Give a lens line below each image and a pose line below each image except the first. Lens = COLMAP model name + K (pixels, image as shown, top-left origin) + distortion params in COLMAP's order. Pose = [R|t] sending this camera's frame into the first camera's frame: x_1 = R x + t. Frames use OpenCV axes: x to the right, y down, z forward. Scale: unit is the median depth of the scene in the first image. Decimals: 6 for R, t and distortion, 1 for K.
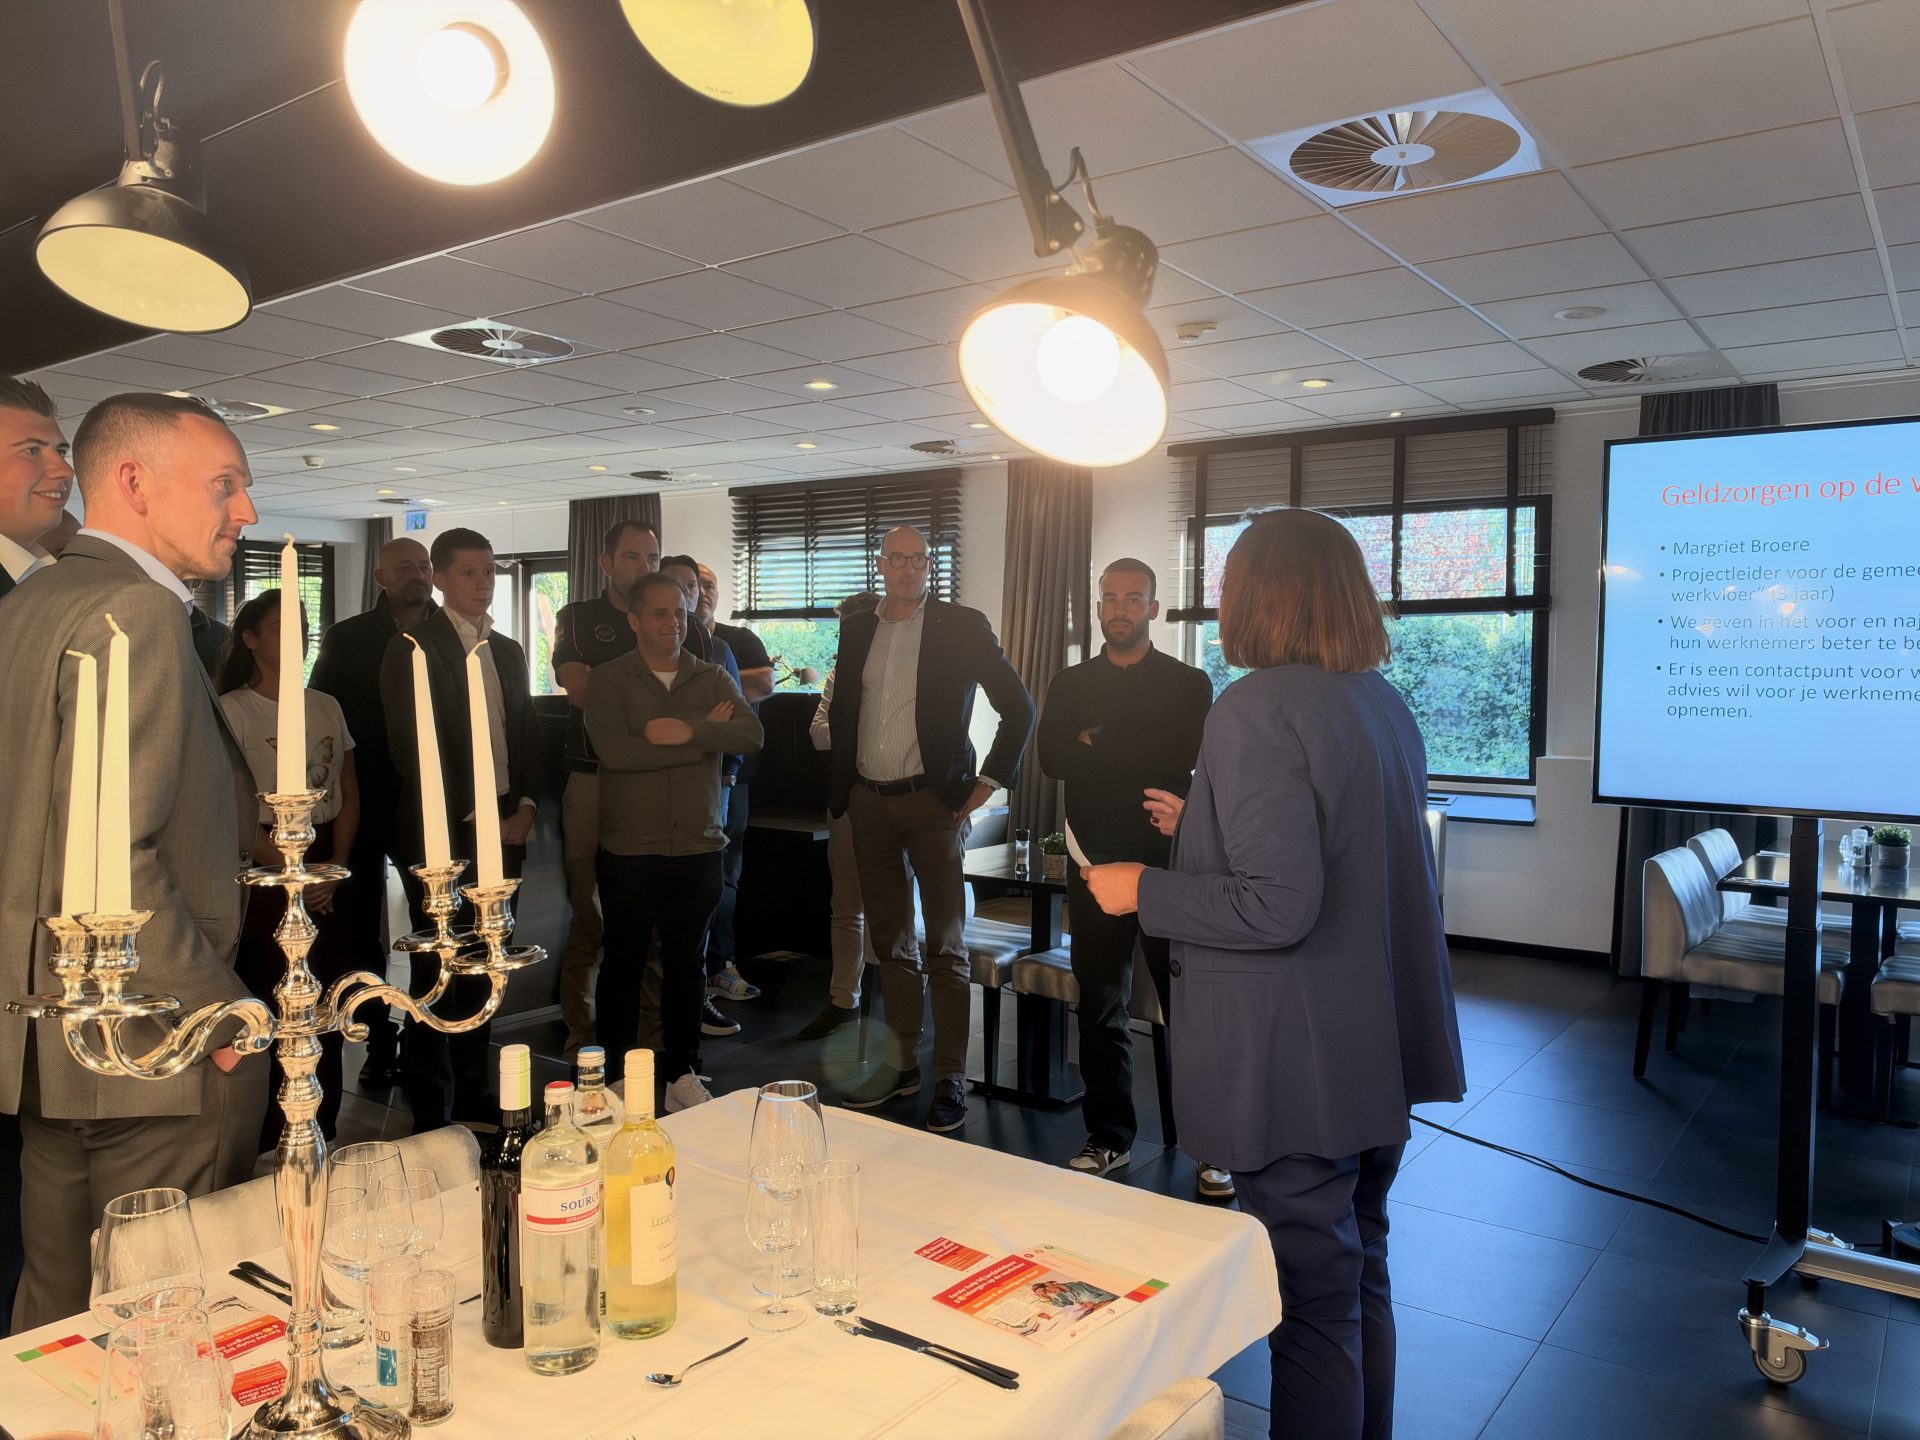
lens RADIAL K [[1393.8, 0, 964.9], [0, 1393.8, 720.0], [0, 0, 1]] dist [-0.002276, -0.005954]
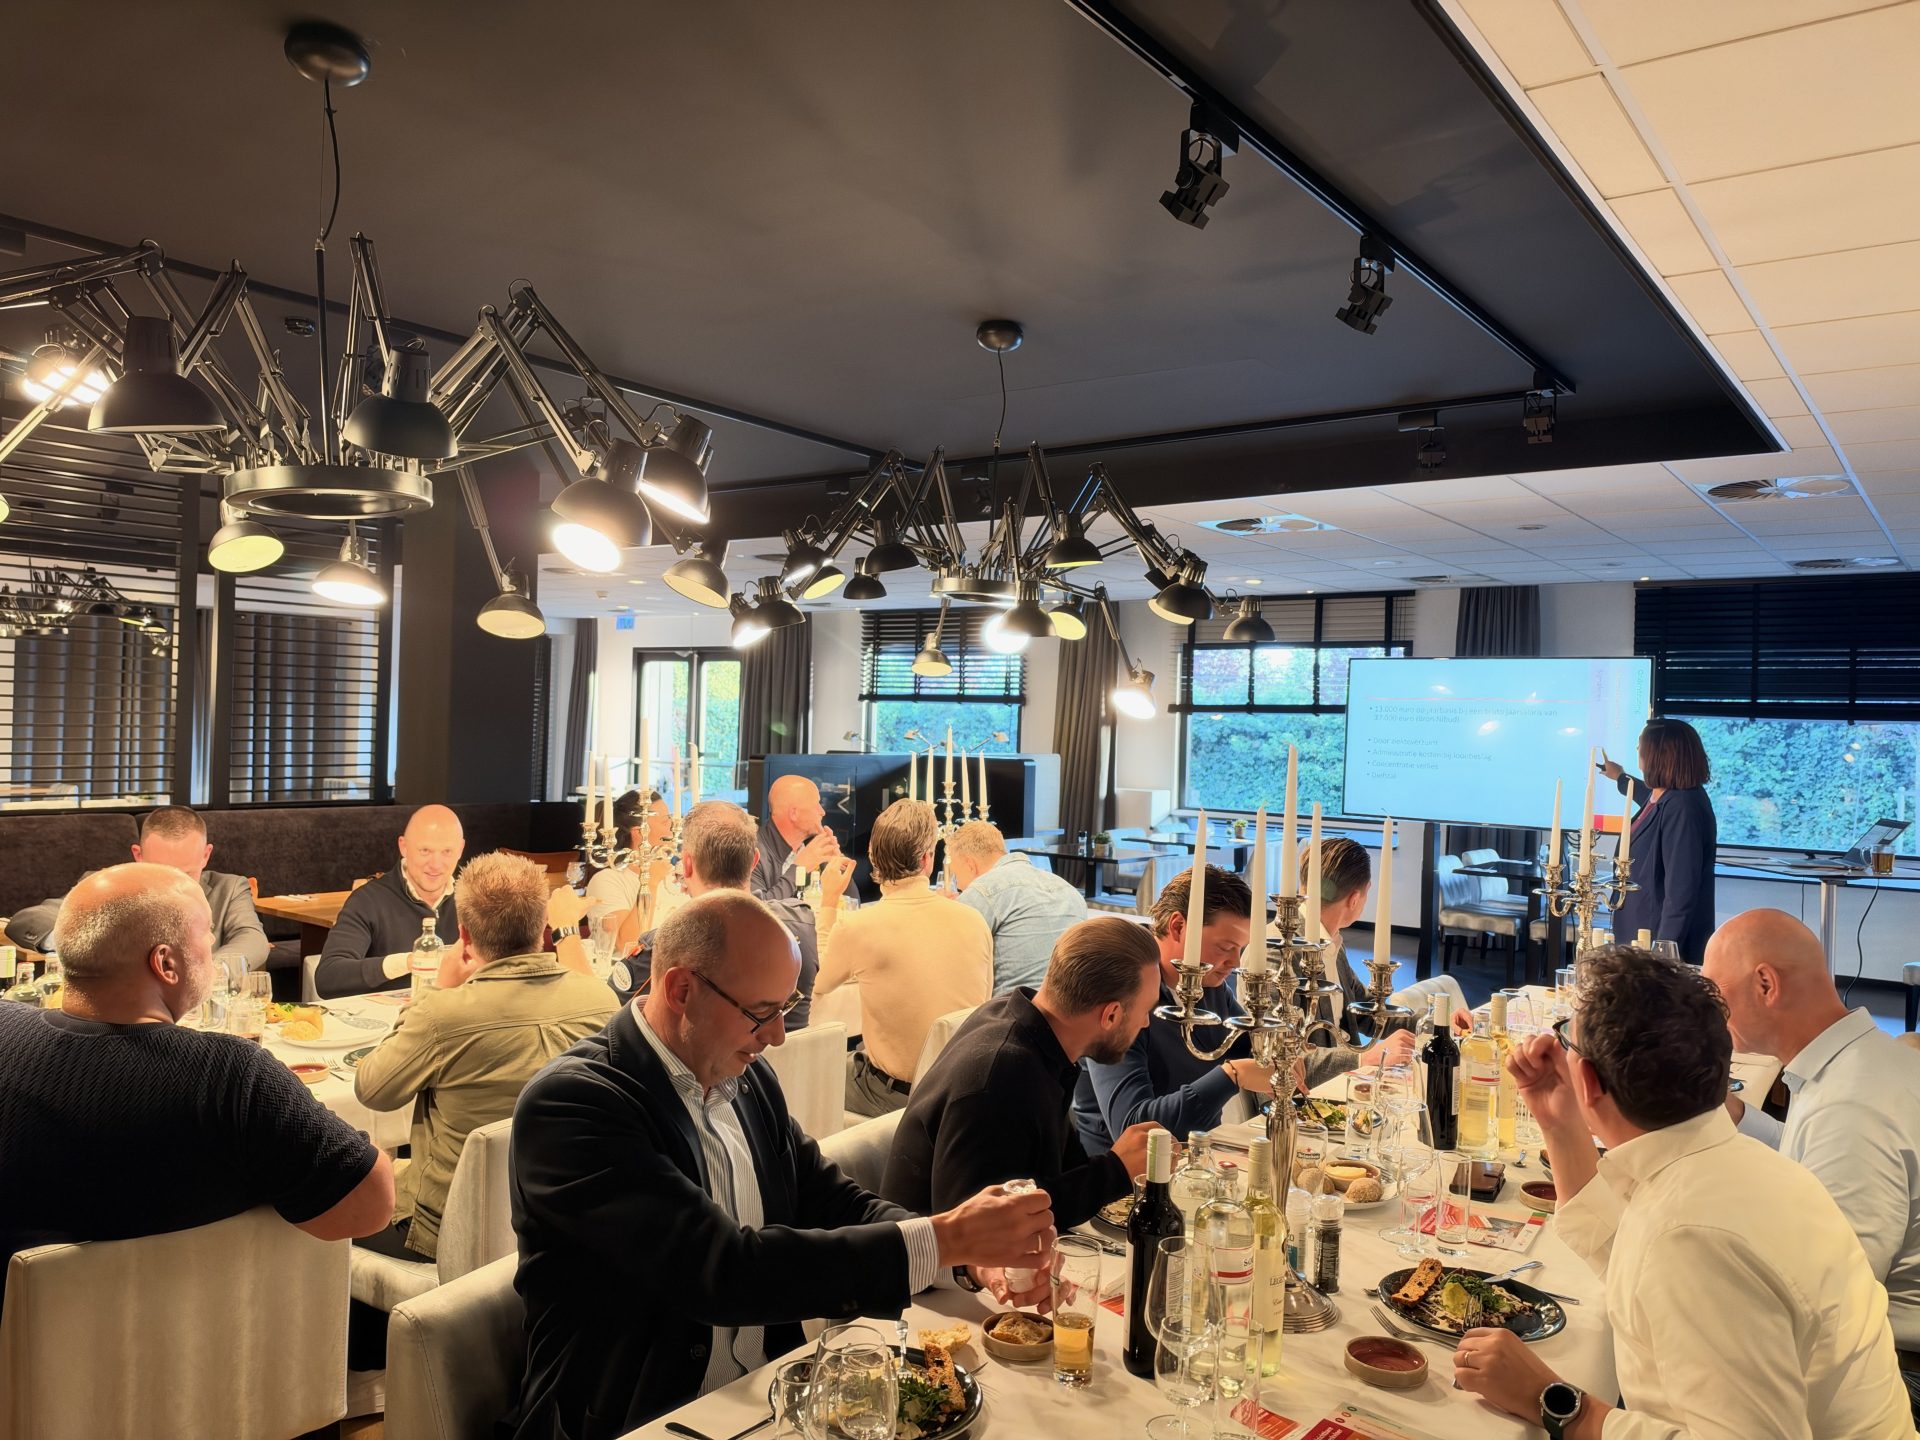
lens RADIAL K [[1393.8, 0, 964.9], [0, 1393.8, 720.0], [0, 0, 1]] dist [-0.002276, -0.005954]
pose [[0.999697, 0.023276, -0.007958, -0.048316], [-0.023606, 0.998744, -0.044202, 0.006873], [0.006919, 0.044377, 0.998991, -0.392925]]
